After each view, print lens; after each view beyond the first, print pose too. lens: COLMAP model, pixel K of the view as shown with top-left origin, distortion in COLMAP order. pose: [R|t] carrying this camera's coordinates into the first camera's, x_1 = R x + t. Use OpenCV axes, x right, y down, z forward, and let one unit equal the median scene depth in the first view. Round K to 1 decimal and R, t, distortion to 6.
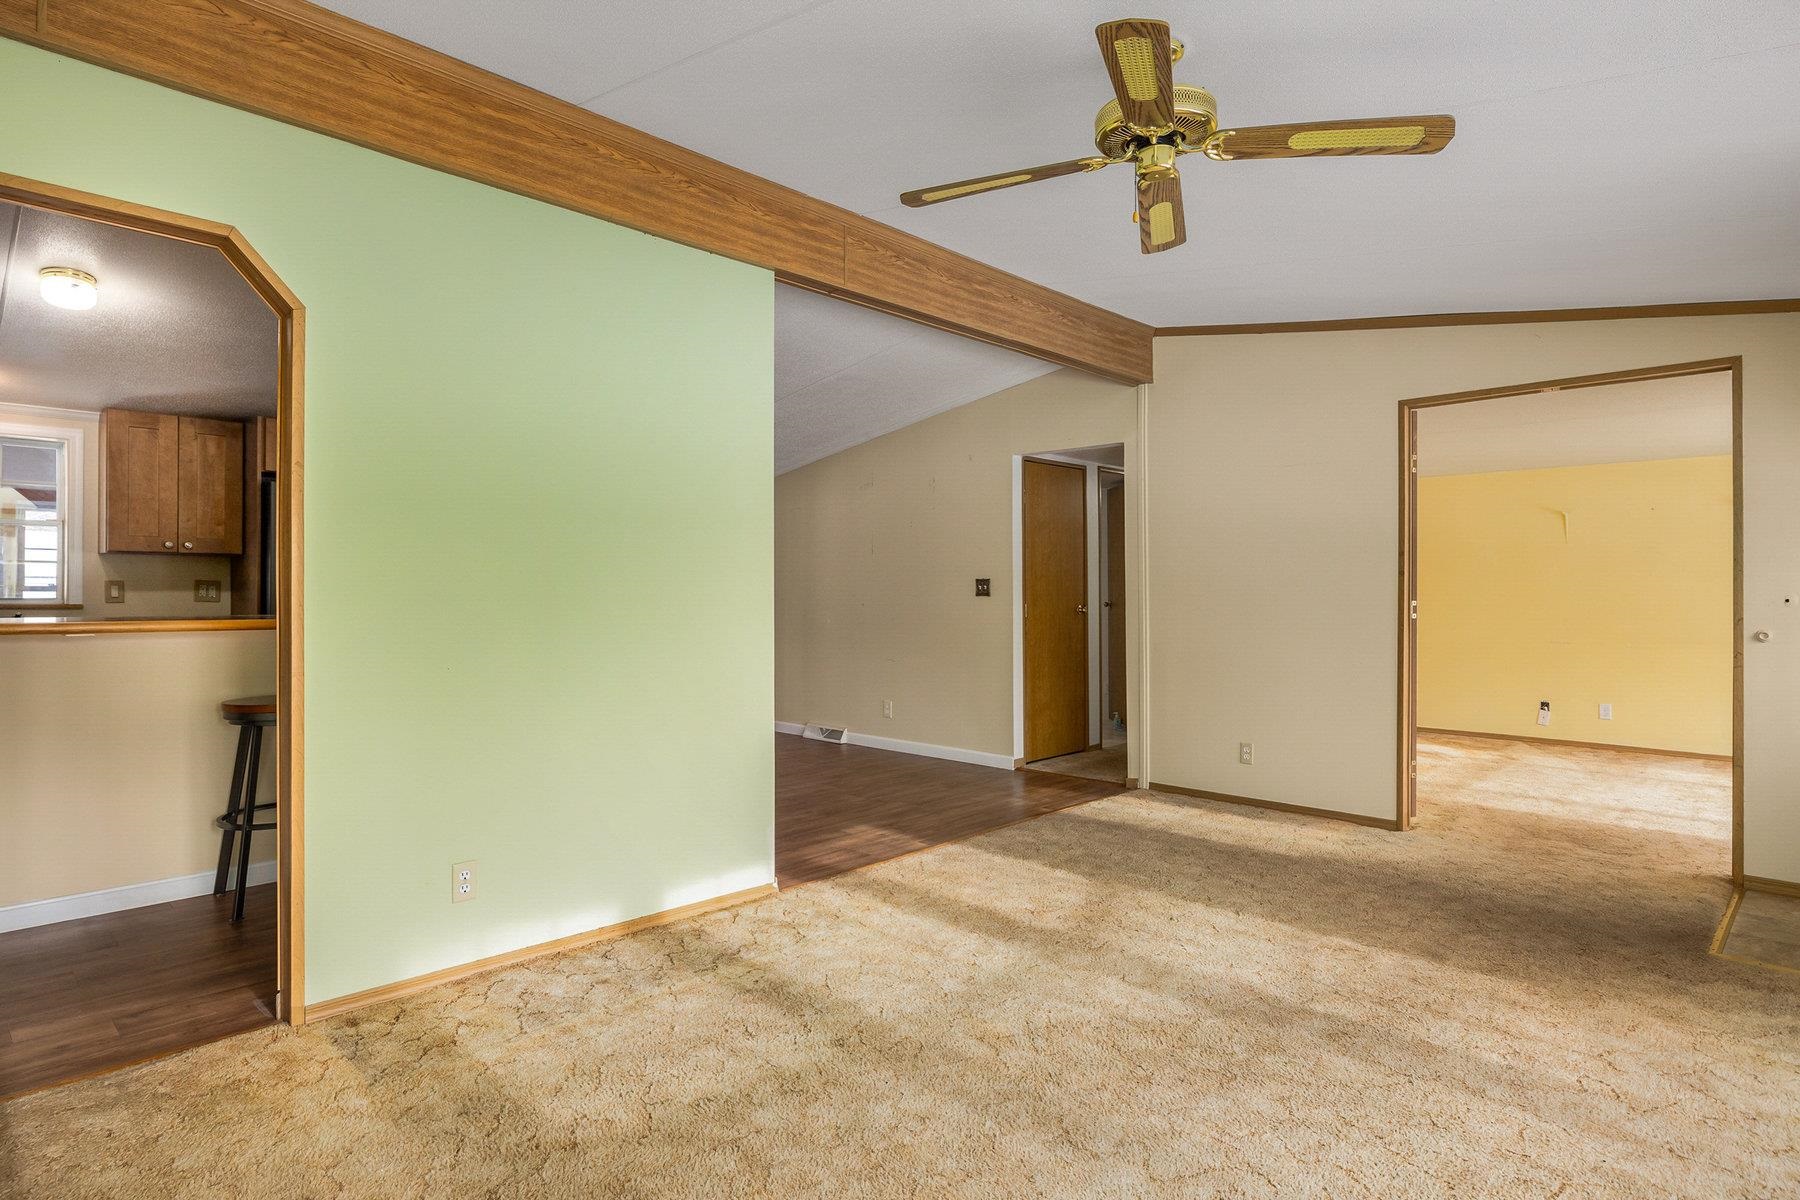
lens RADIAL K [[943.9, 0, 901.7], [0, 943.9, 591.5], [0, 0, 1]] dist [0.000522, -0.000089]
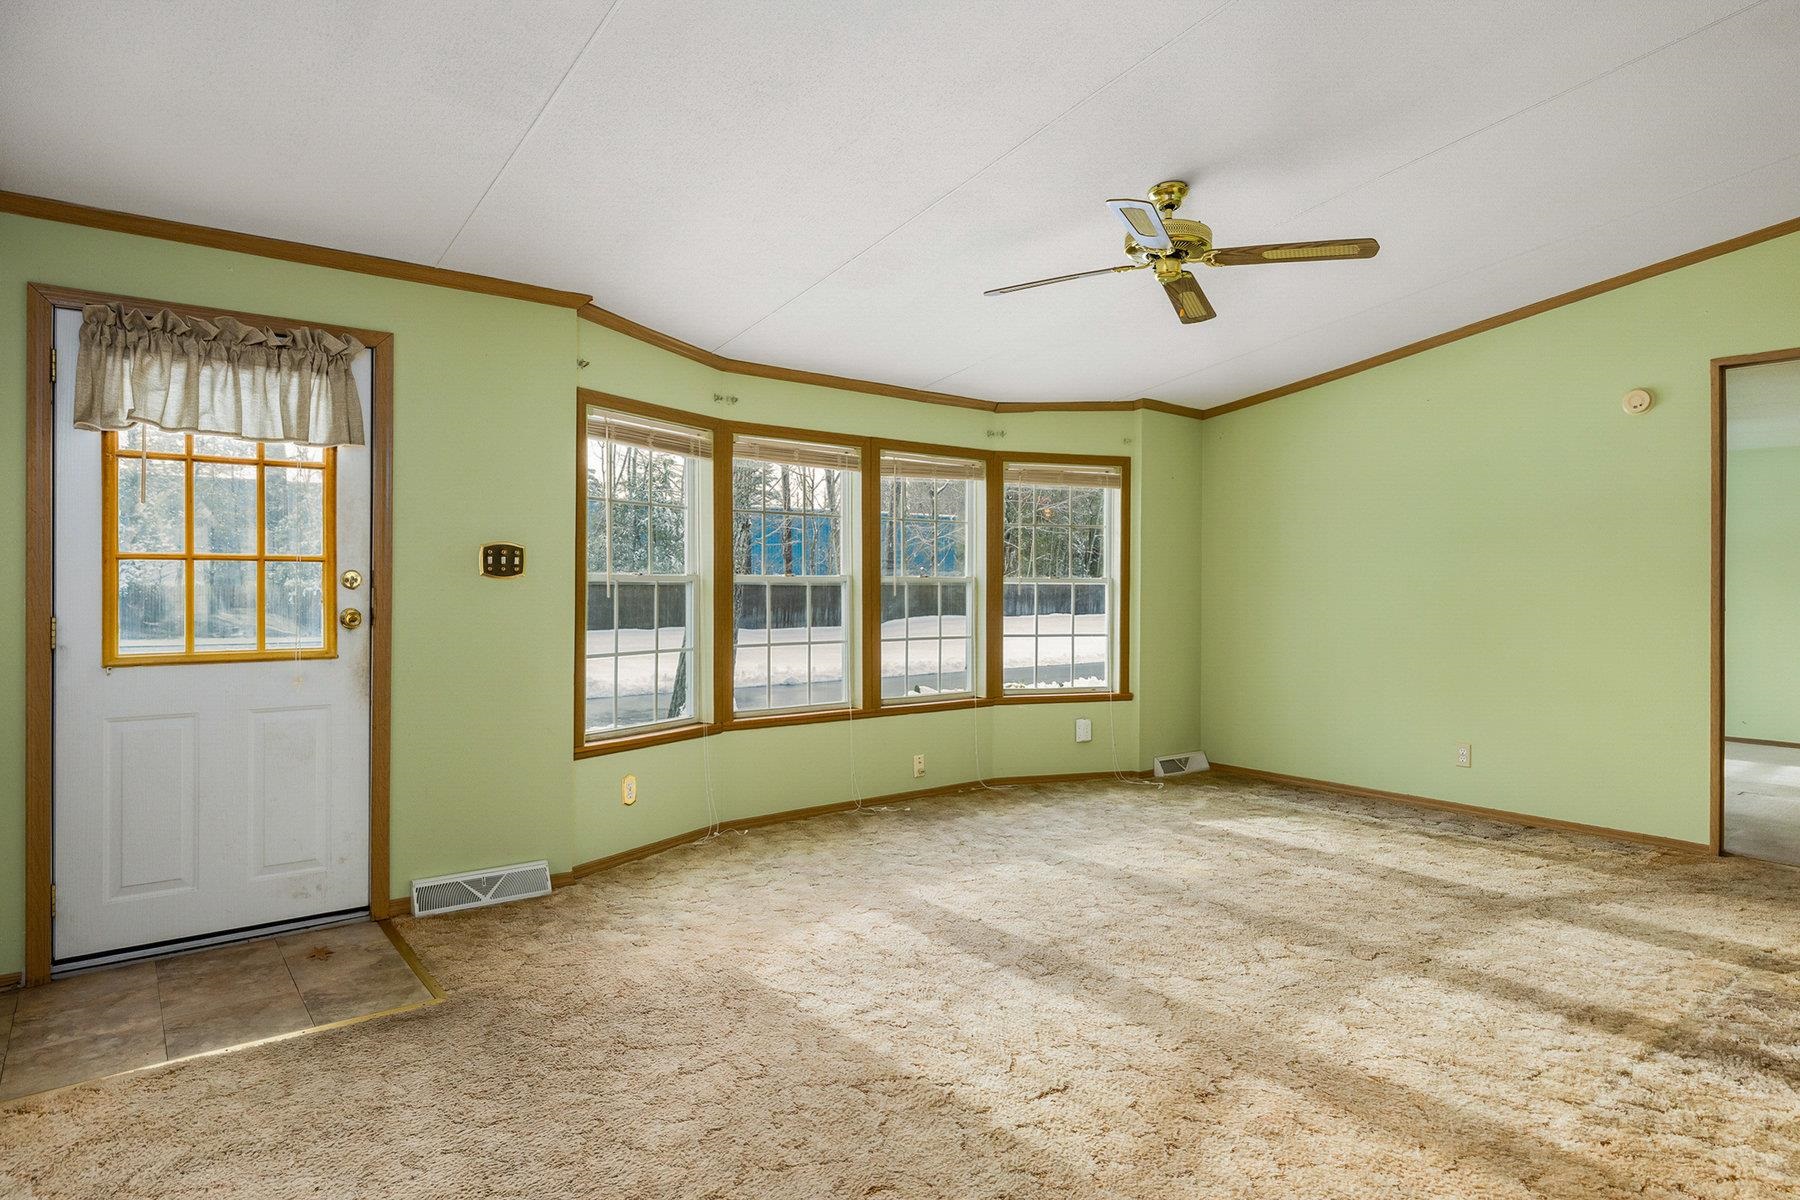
lens RADIAL K [[1027.5, 0, 894.8], [0, 1027.5, 578.3], [0, 0, 1]] dist [0.001667, -0.000960]
pose [[-0.992174, -0.009076, 0.124530, 0.363463], [-0.009529, 0.999950, -0.003041, 0.006564], [-0.124496, -0.004204, -0.992211, 1.951006]]
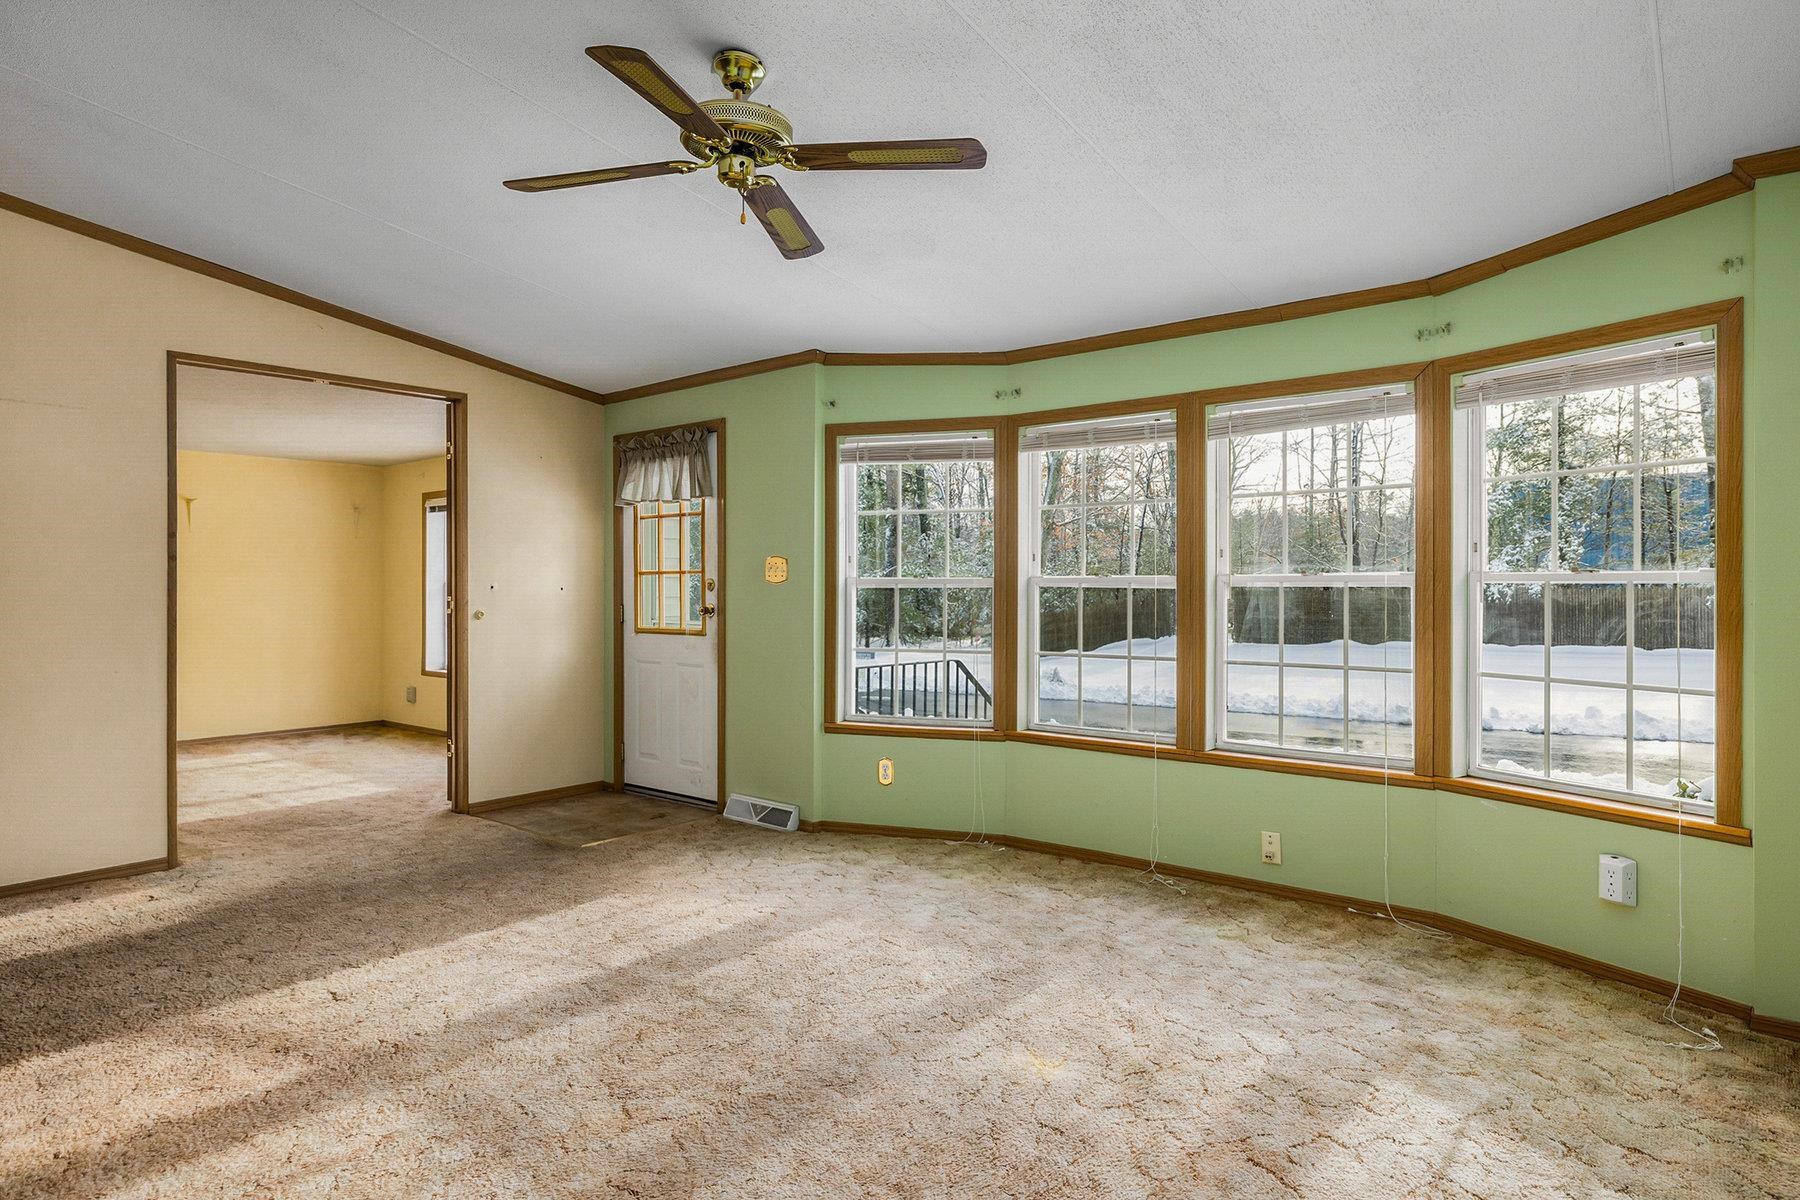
lens RADIAL K [[1027.5, 0, 894.8], [0, 1027.5, 578.3], [0, 0, 1]] dist [0.001667, -0.000960]
pose [[-0.077205, 0.001004, 0.997015, -0.679169], [0.002687, 0.999996, -0.000799, 0.001242], [-0.997012, 0.002618, -0.077208, 0.695478]]
